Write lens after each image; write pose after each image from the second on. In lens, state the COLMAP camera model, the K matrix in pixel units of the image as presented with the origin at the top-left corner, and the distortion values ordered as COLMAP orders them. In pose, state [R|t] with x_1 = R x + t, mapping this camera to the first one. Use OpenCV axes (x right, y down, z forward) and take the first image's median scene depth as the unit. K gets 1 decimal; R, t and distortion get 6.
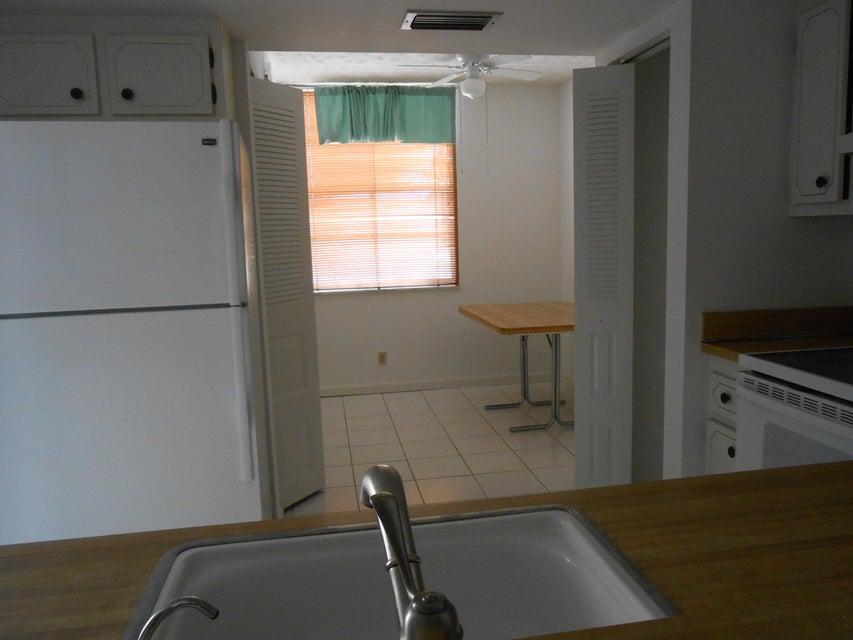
lens RADIAL K [[677.1, 0, 427.8], [0, 677.1, 321.1], [0, 0, 1]] dist [-0.023677, 0.036994]
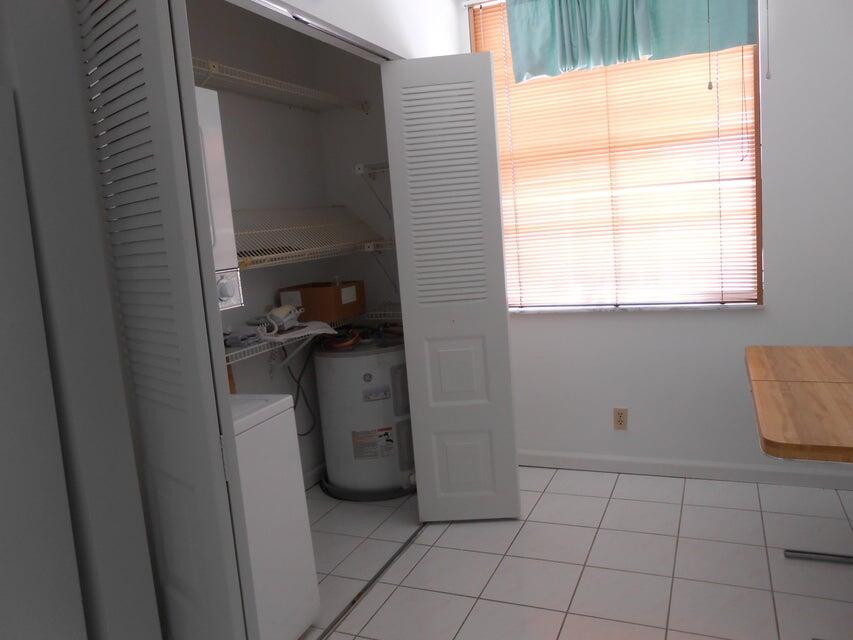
lens RADIAL K [[677.1, 0, 400.1], [0, 677.1, 324.0], [0, 0, 1]] dist [-0.023677, 0.036994]
pose [[0.832218, 0.041161, -0.552919, 0.108130], [-0.024364, 0.998992, 0.037698, -0.052059], [0.553913, -0.017902, 0.832382, 0.385473]]
